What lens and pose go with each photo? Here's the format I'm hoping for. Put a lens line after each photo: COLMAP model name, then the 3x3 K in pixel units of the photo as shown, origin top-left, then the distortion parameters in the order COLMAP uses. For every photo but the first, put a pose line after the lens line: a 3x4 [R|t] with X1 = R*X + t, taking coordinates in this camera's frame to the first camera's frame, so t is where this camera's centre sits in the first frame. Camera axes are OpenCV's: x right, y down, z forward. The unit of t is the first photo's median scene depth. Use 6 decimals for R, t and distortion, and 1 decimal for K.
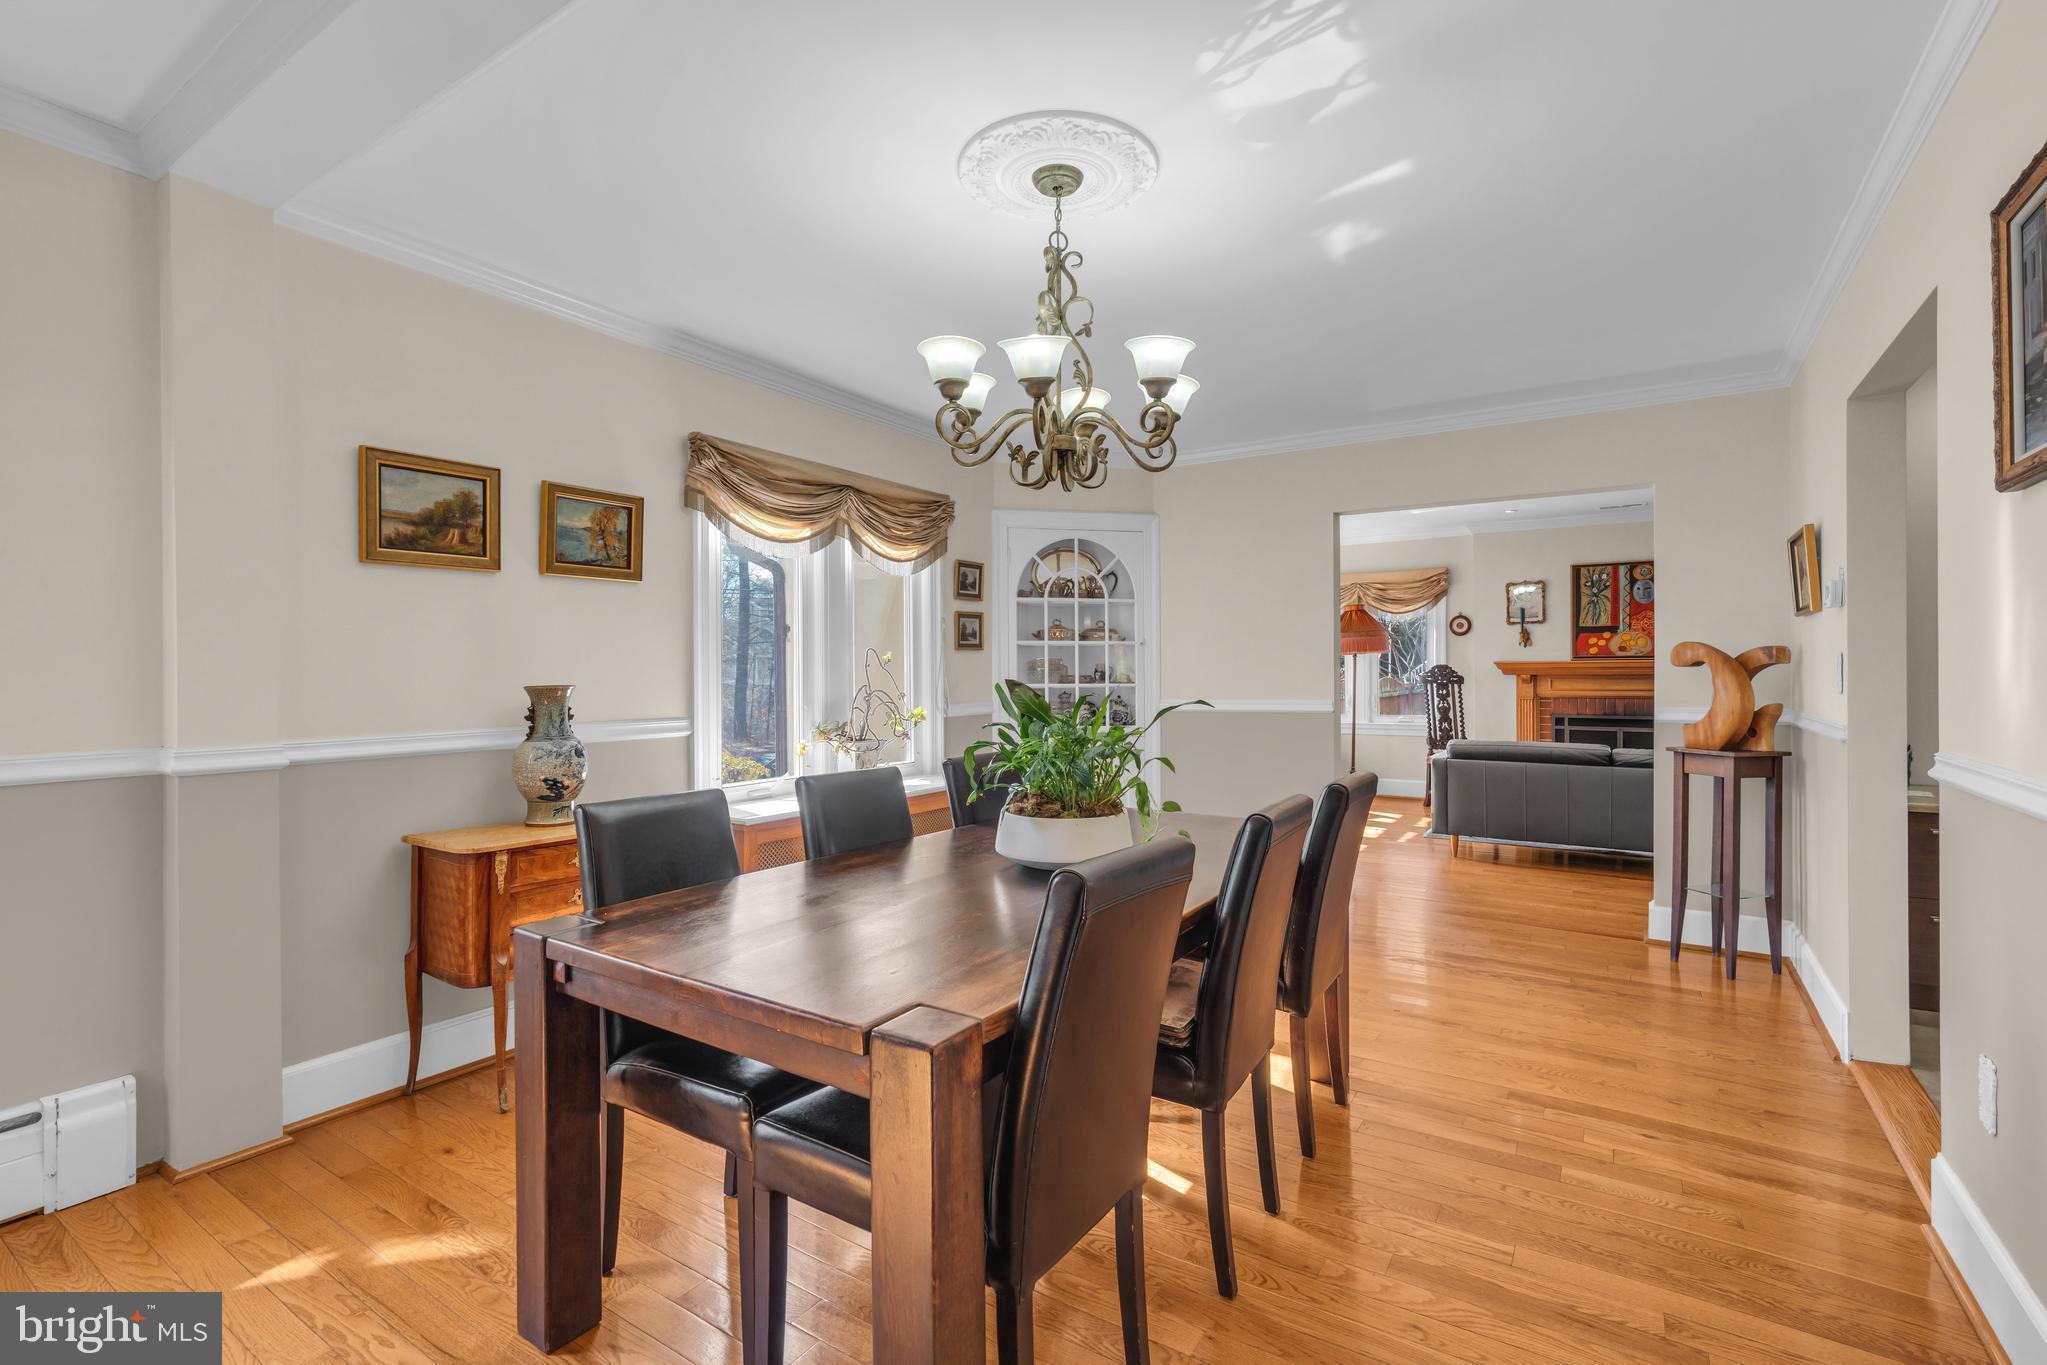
lens RADIAL K [[923.5, 0, 1019.0], [0, 923.5, 678.9], [0, 0, 1]] dist [-0.015000, 0.000812]
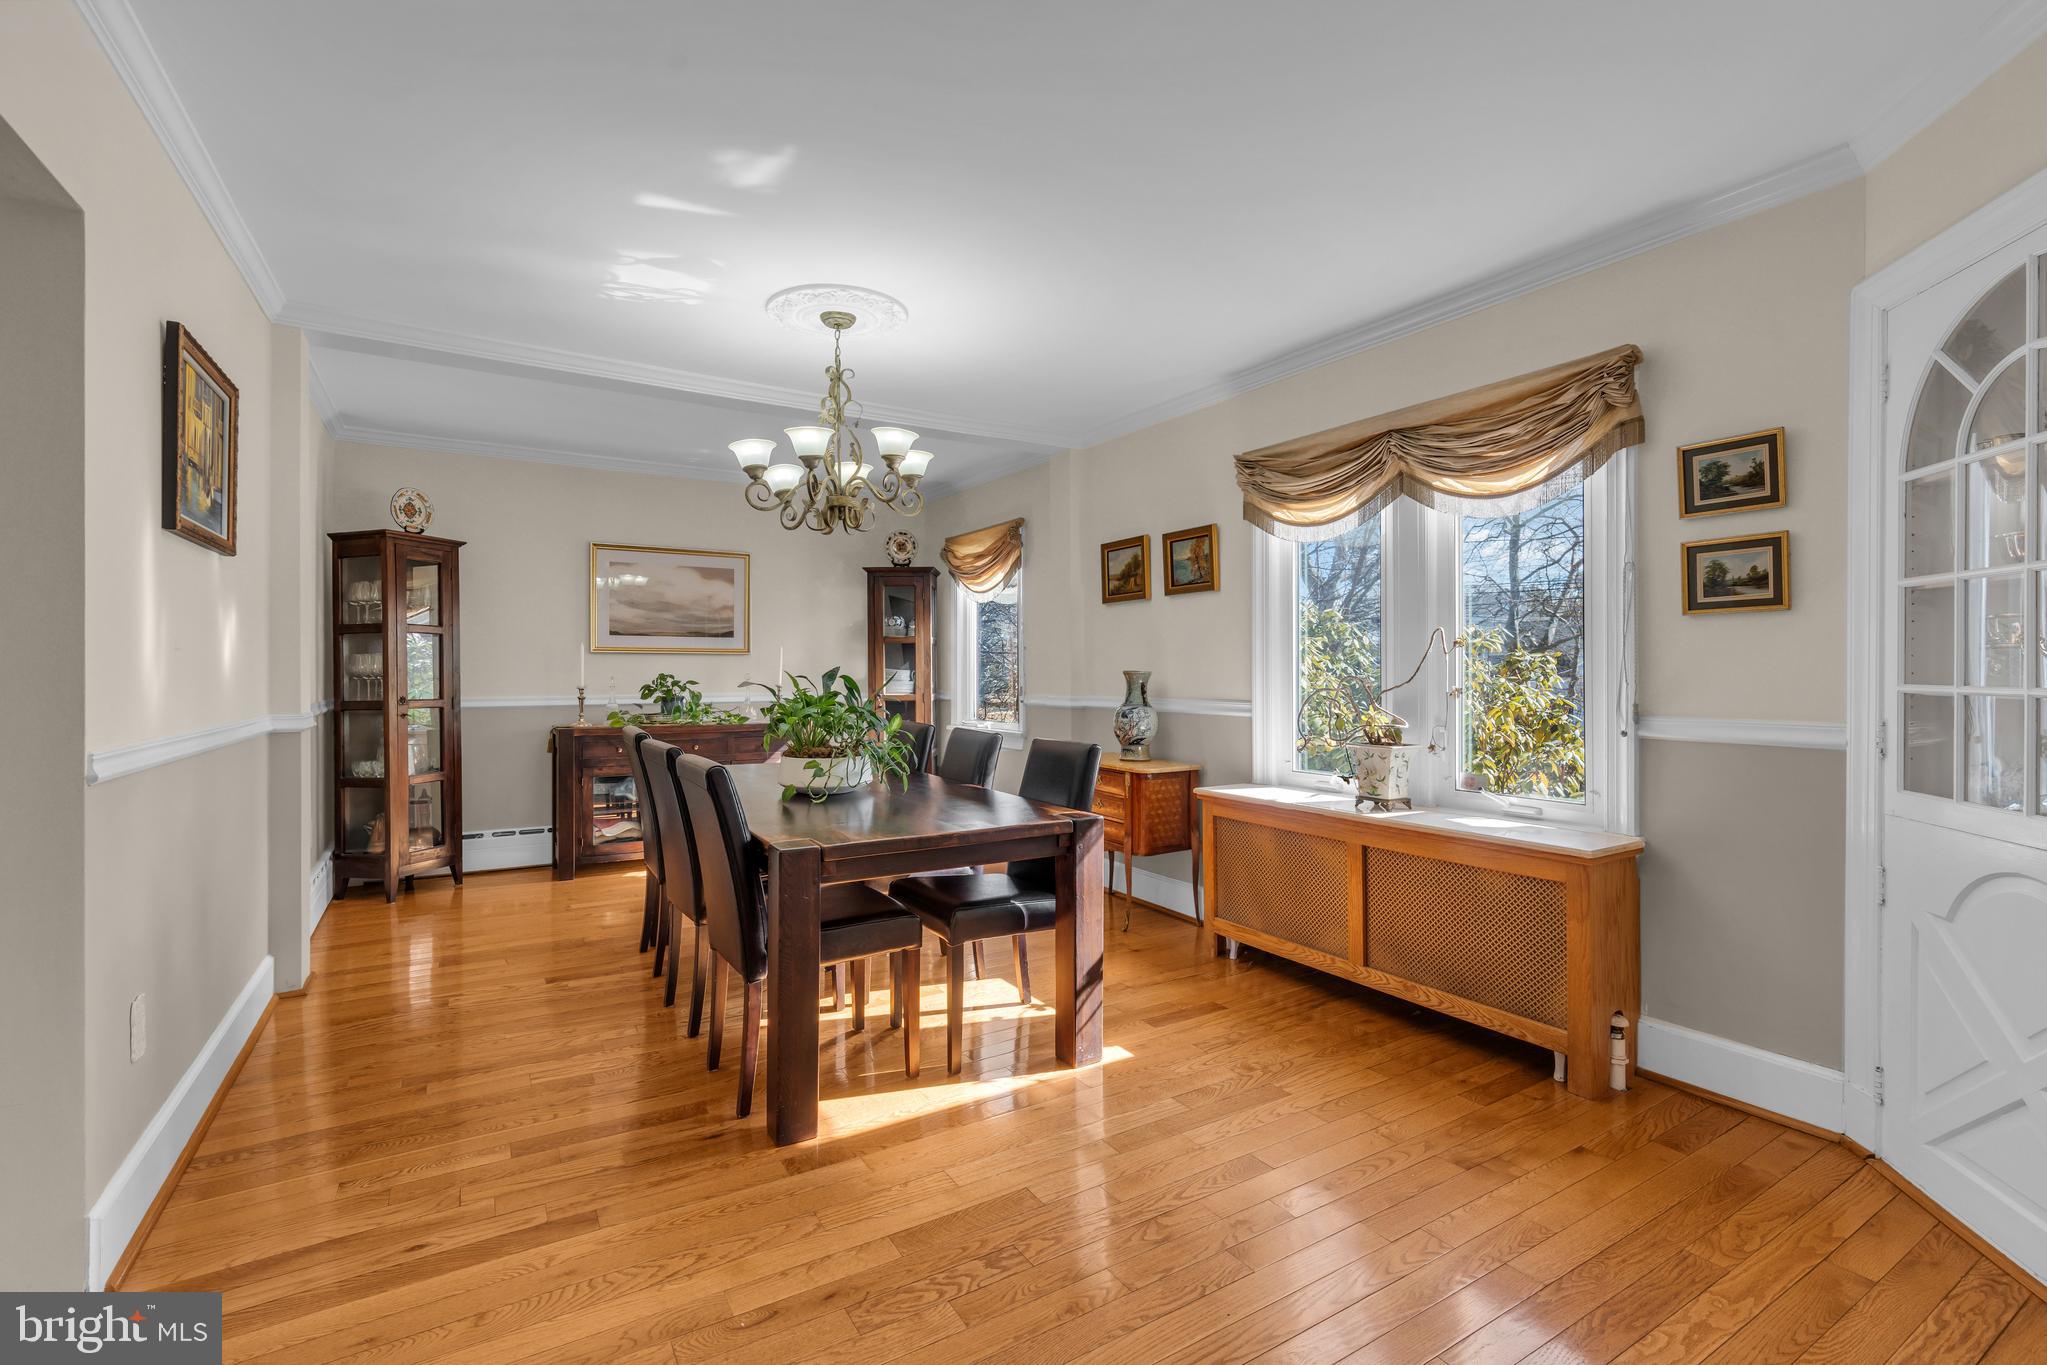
lens RADIAL K [[923.5, 0, 1031.6], [0, 923.5, 677.3], [0, 0, 1]] dist [-0.015000, 0.000812]
pose [[-0.426389, 0.011909, -0.904461, 0.365612], [-0.002978, 0.999889, 0.014570, -0.001640], [0.904535, 0.008906, -0.426307, 0.566724]]
